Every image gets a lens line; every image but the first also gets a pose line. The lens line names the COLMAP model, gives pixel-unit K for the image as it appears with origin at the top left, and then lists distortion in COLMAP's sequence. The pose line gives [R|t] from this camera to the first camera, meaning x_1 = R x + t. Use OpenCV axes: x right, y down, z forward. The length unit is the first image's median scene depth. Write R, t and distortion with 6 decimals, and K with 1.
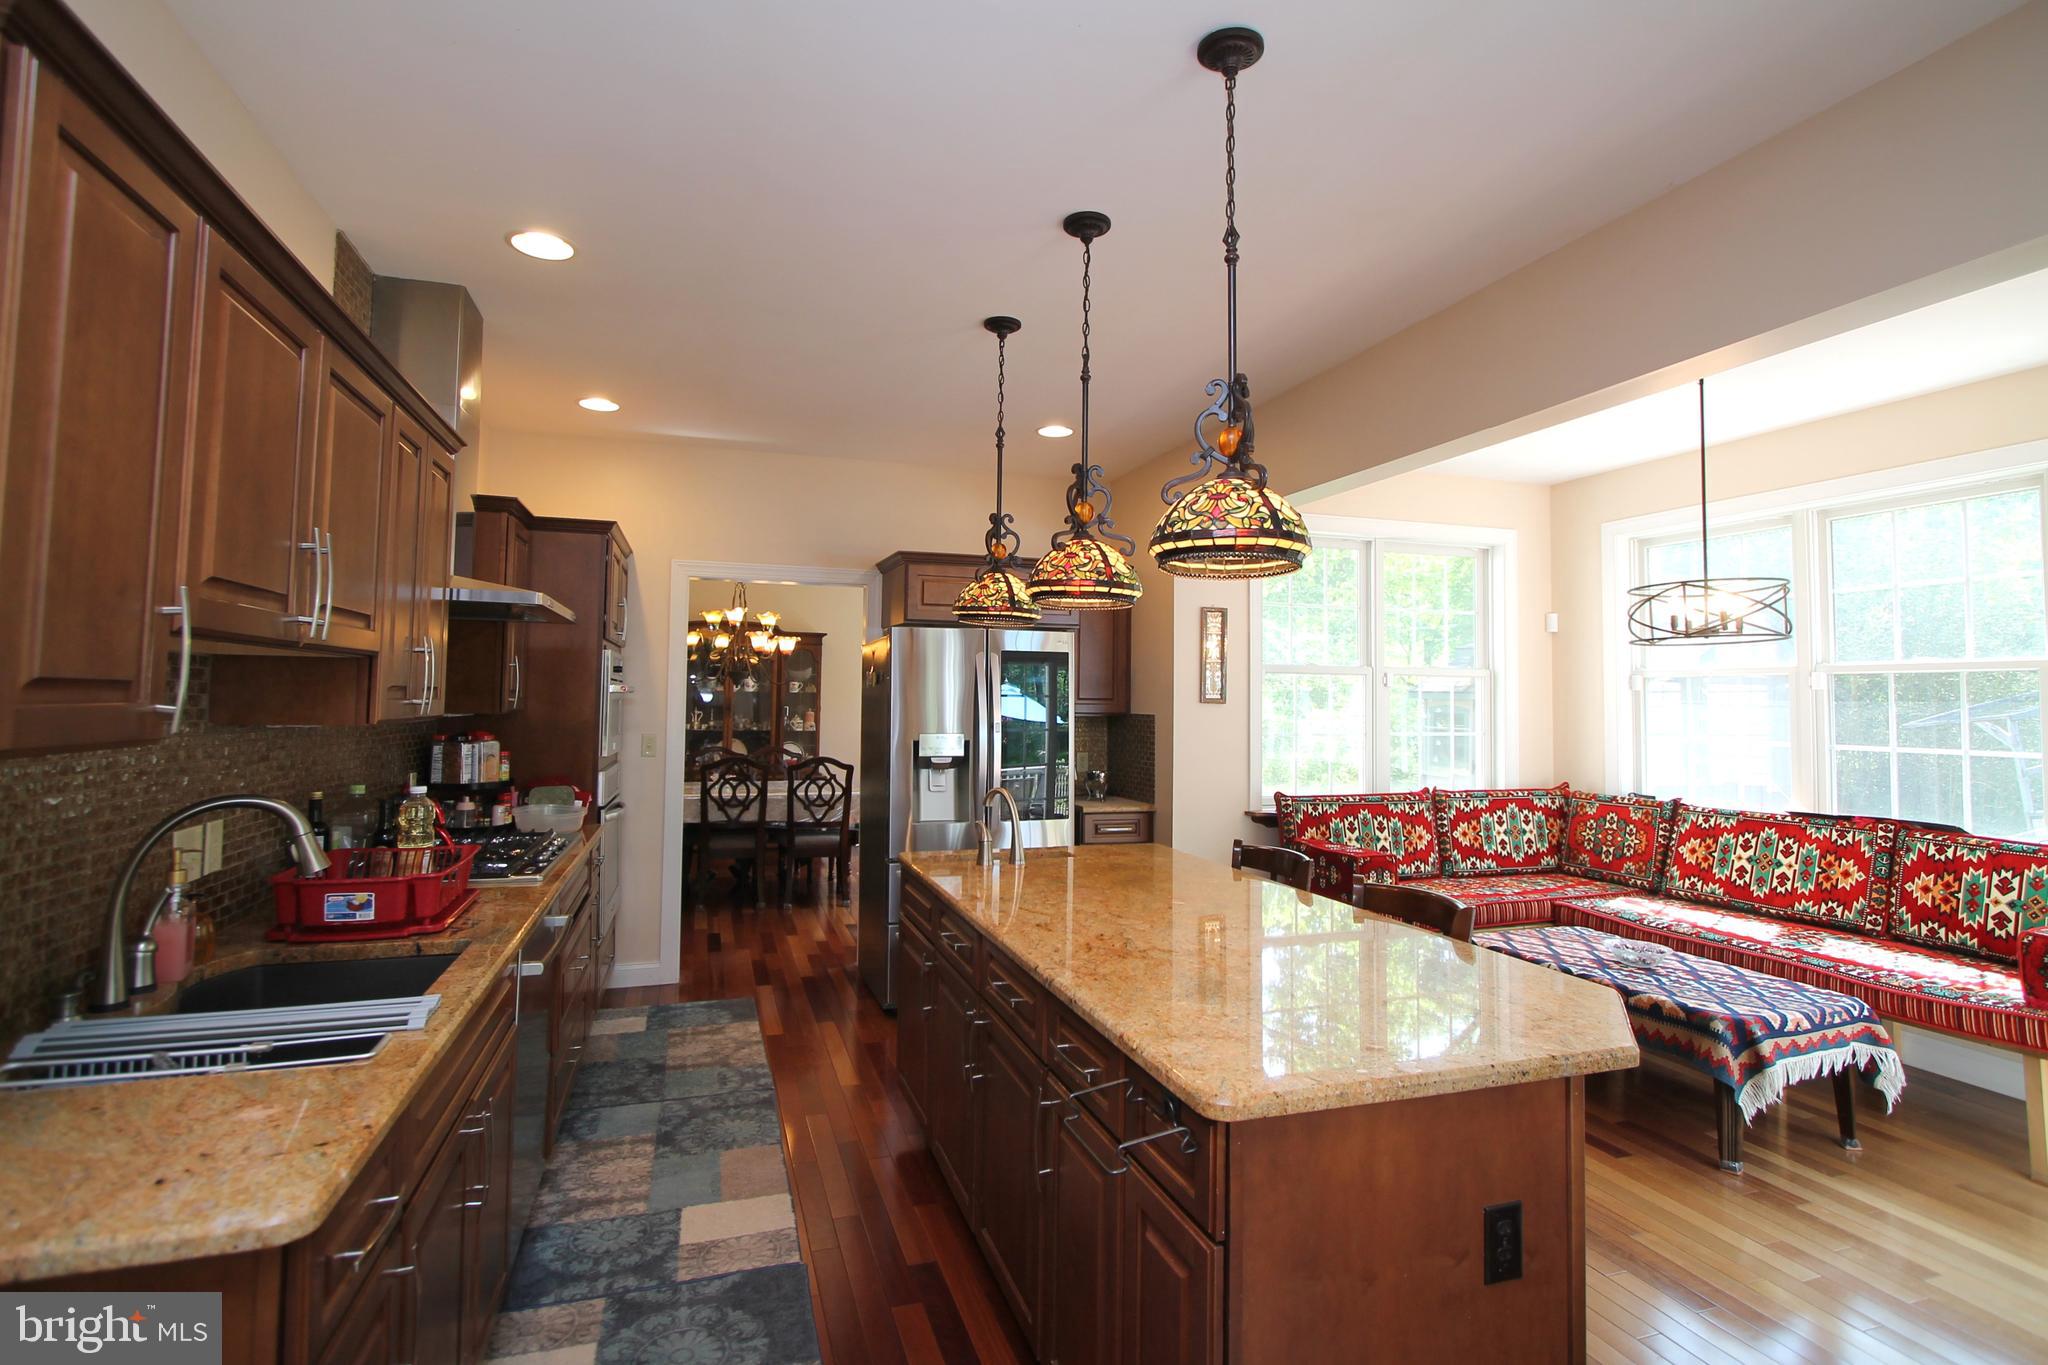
lens RADIAL K [[978.6, 0, 1024.7], [0, 978.6, 654.4], [0, 0, 1]] dist [-0.009237, -0.000731]
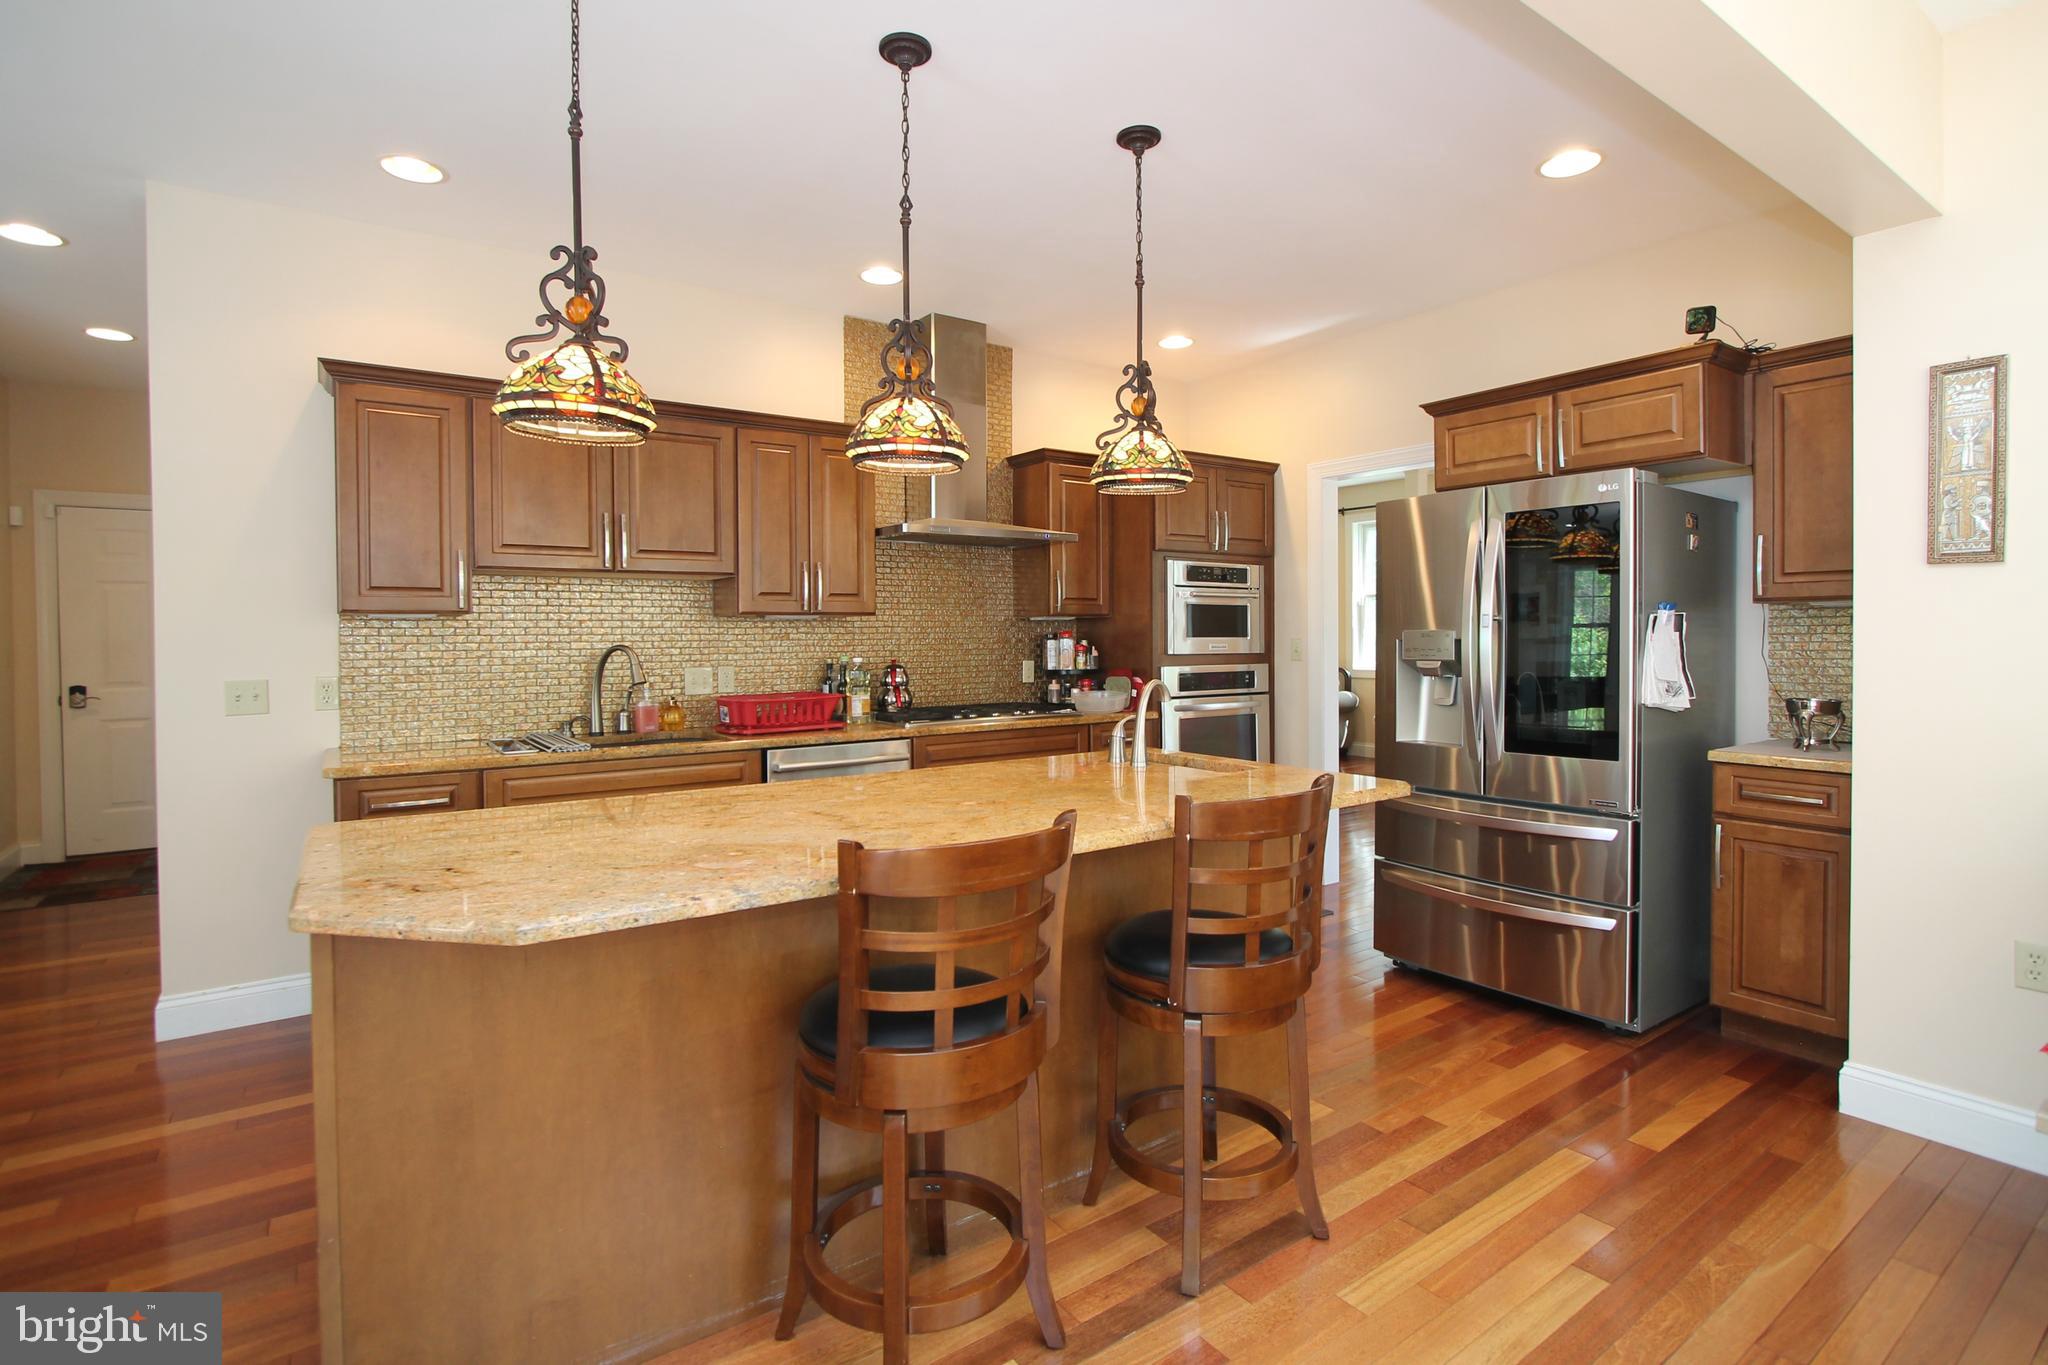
lens RADIAL K [[978.6, 0, 1020.9], [0, 978.6, 649.3], [0, 0, 1]] dist [-0.009237, -0.000731]
pose [[0.291291, 0.000509, -0.956634, 0.692532], [0.056775, 0.998228, 0.017819, 0.078326], [0.954948, -0.059504, 0.290746, 0.573656]]
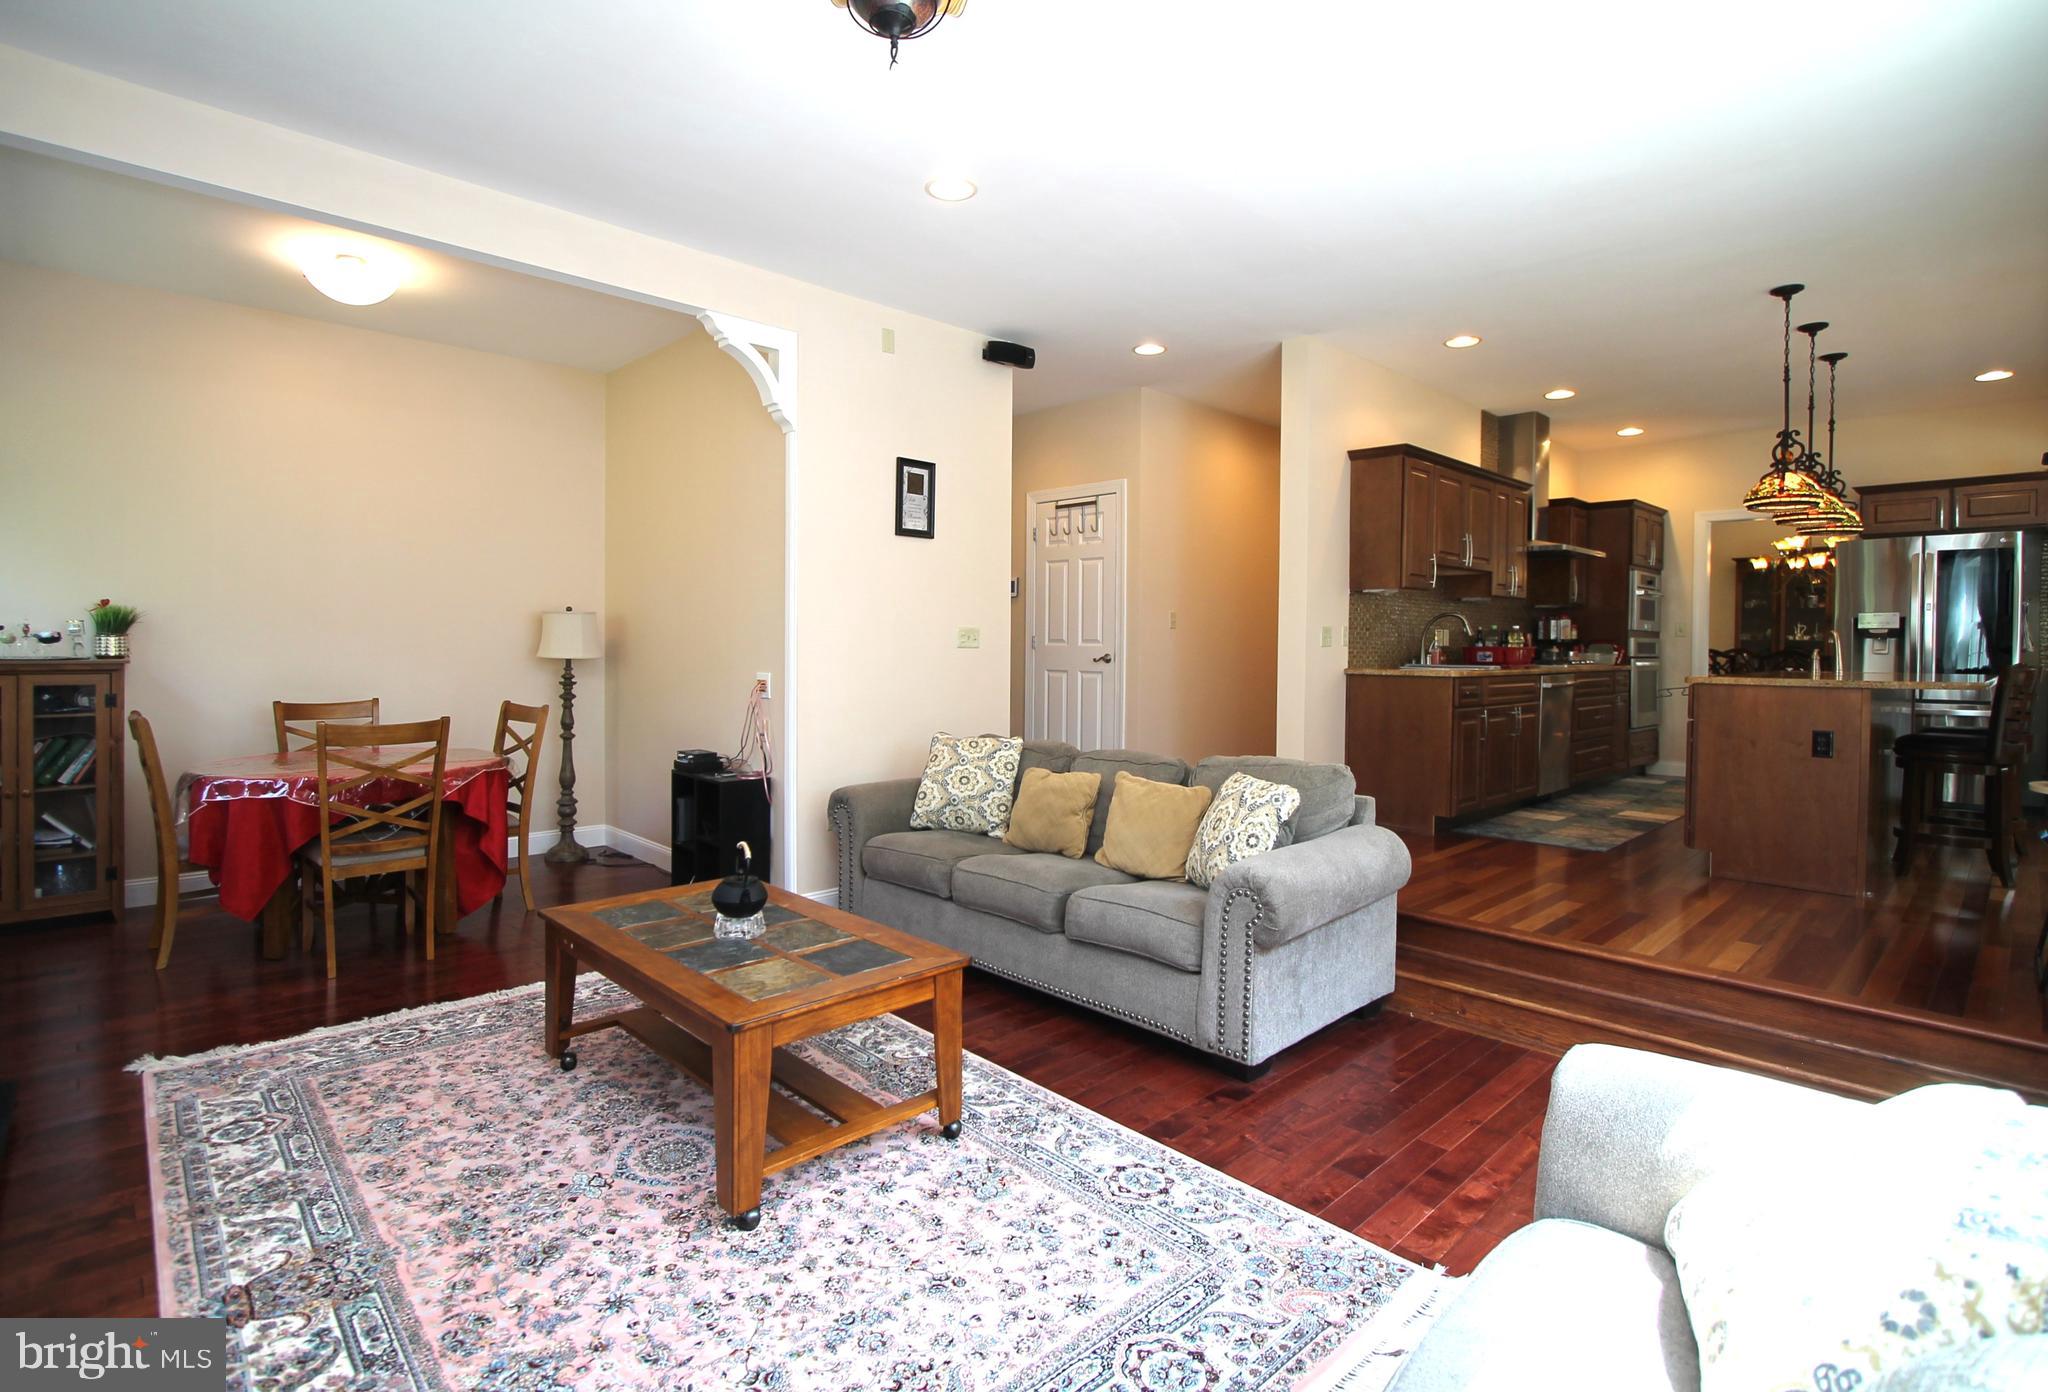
lens RADIAL K [[983.9, 0, 1024.9], [0, 983.9, 661.8], [0, 0, 1]] dist [-0.003999, -0.001599]
pose [[0.437743, 0.007156, -0.899072, 0.809150], [0.041754, 0.998728, 0.028278, 0.074251], [0.898130, -0.049918, 0.436887, -0.918553]]
